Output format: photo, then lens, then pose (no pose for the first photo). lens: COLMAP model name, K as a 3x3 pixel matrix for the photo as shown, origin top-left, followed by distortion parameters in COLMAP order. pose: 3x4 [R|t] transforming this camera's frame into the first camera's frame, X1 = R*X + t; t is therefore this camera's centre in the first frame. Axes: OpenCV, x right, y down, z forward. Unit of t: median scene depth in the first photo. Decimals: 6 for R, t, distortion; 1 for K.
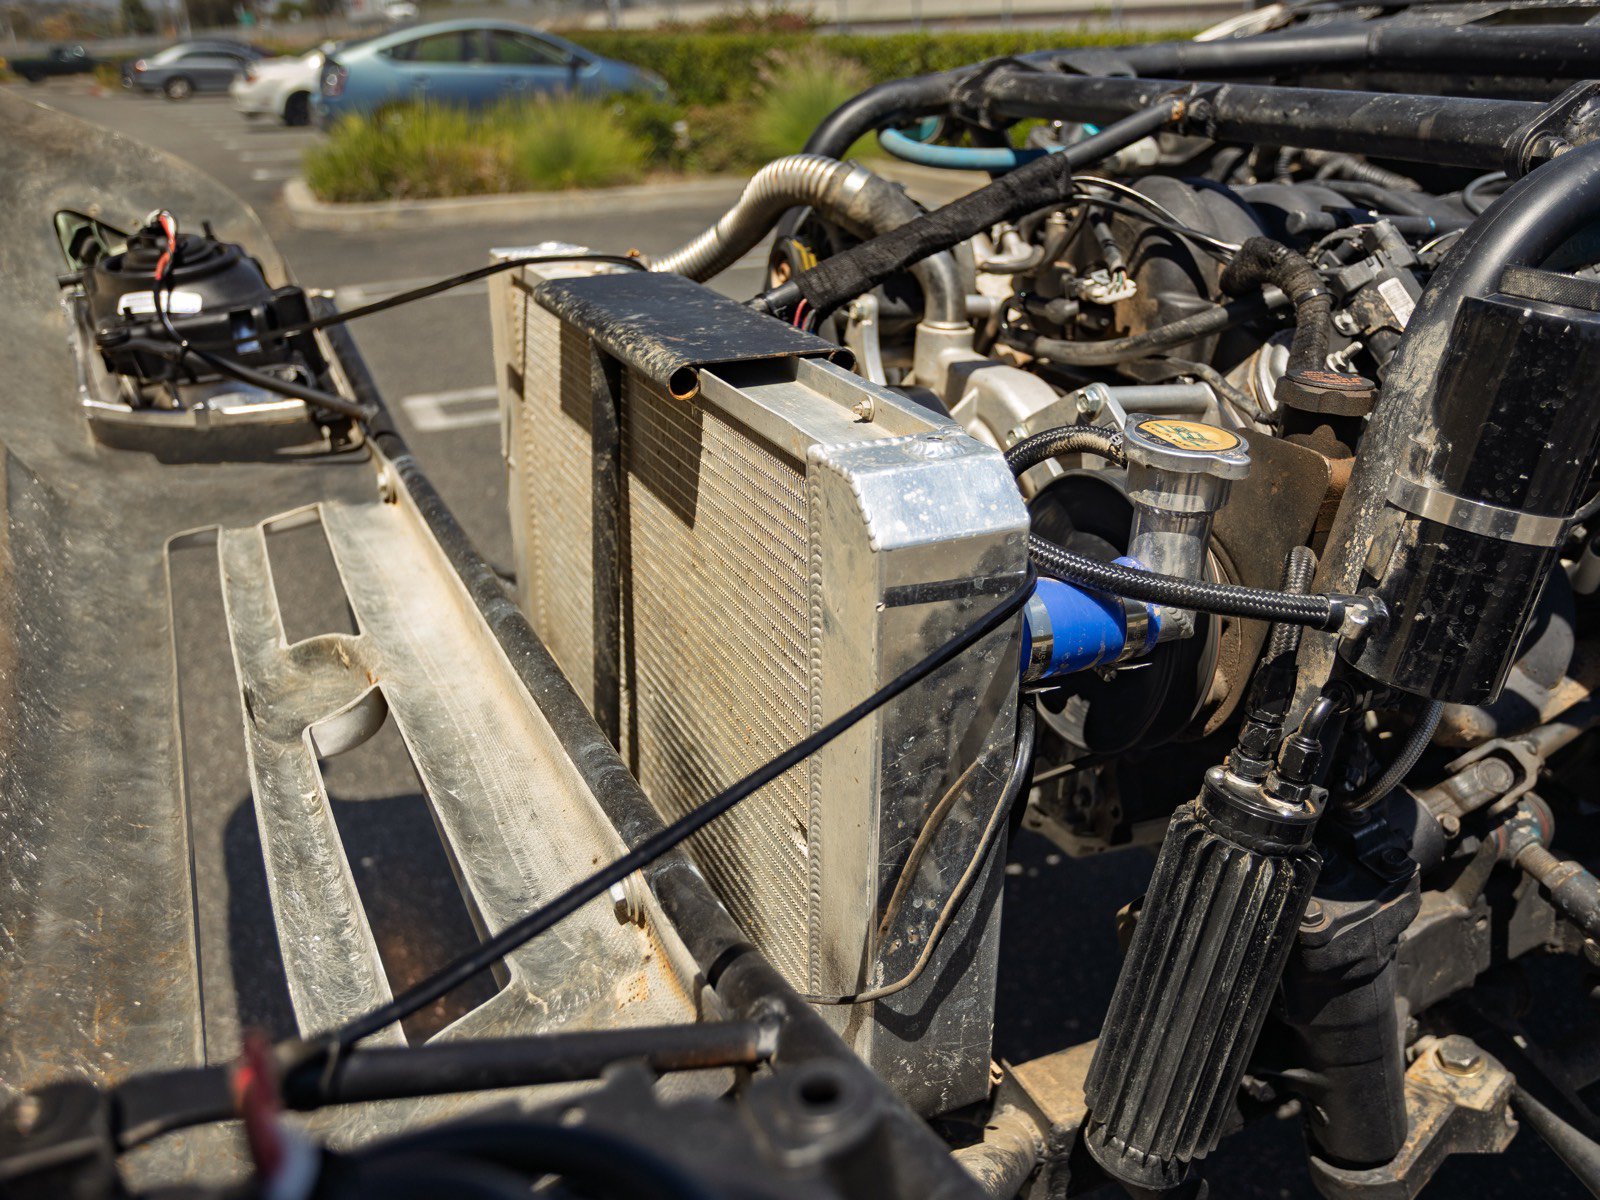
lens RADIAL K [[1276.8, 0, 800.0], [0, 1276.8, 600.0], [0, 0, 1]] dist [-0.037900, 0.062583]
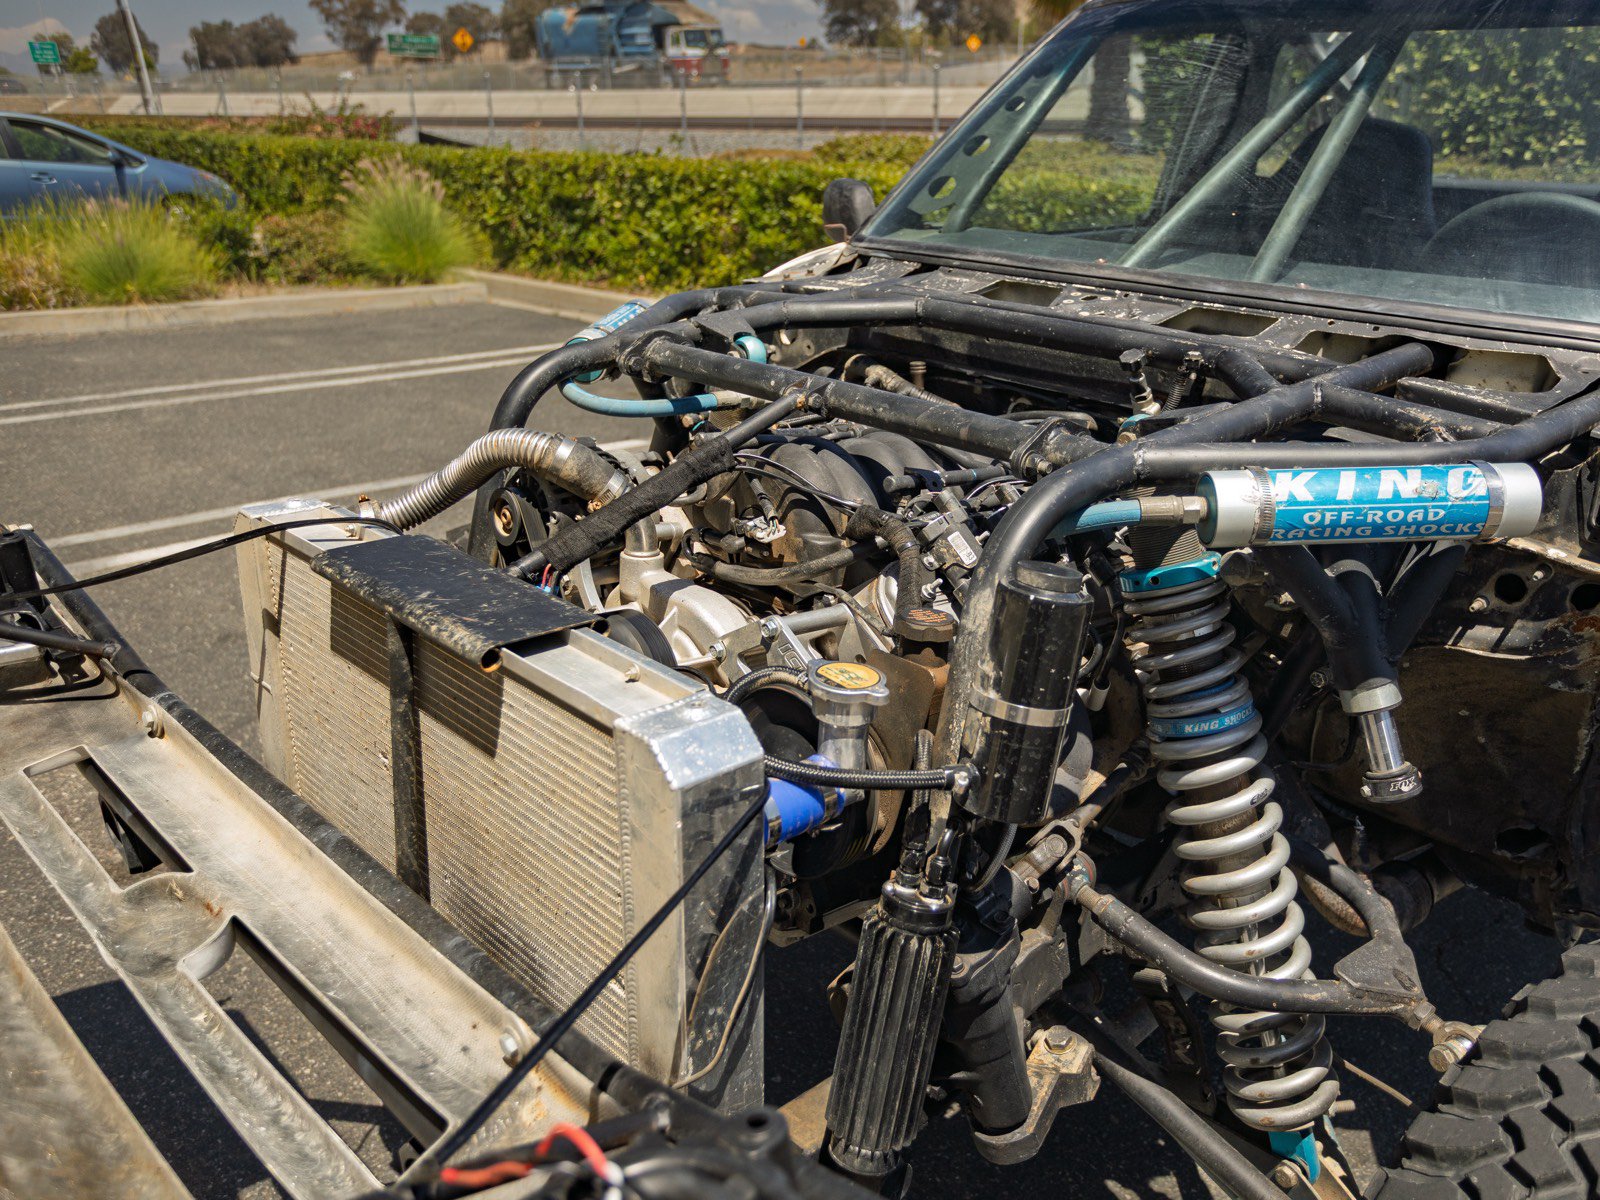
lens RADIAL K [[1263.4, 0, 836.2], [0, 1263.4, 590.0], [0, 0, 1]] dist [-0.006135, 0.001313]
pose [[0.942252, -0.092052, 0.322006, -0.153969], [0.112449, 0.992625, -0.045285, -0.127628], [-0.315463, 0.078880, 0.945654, -0.362570]]
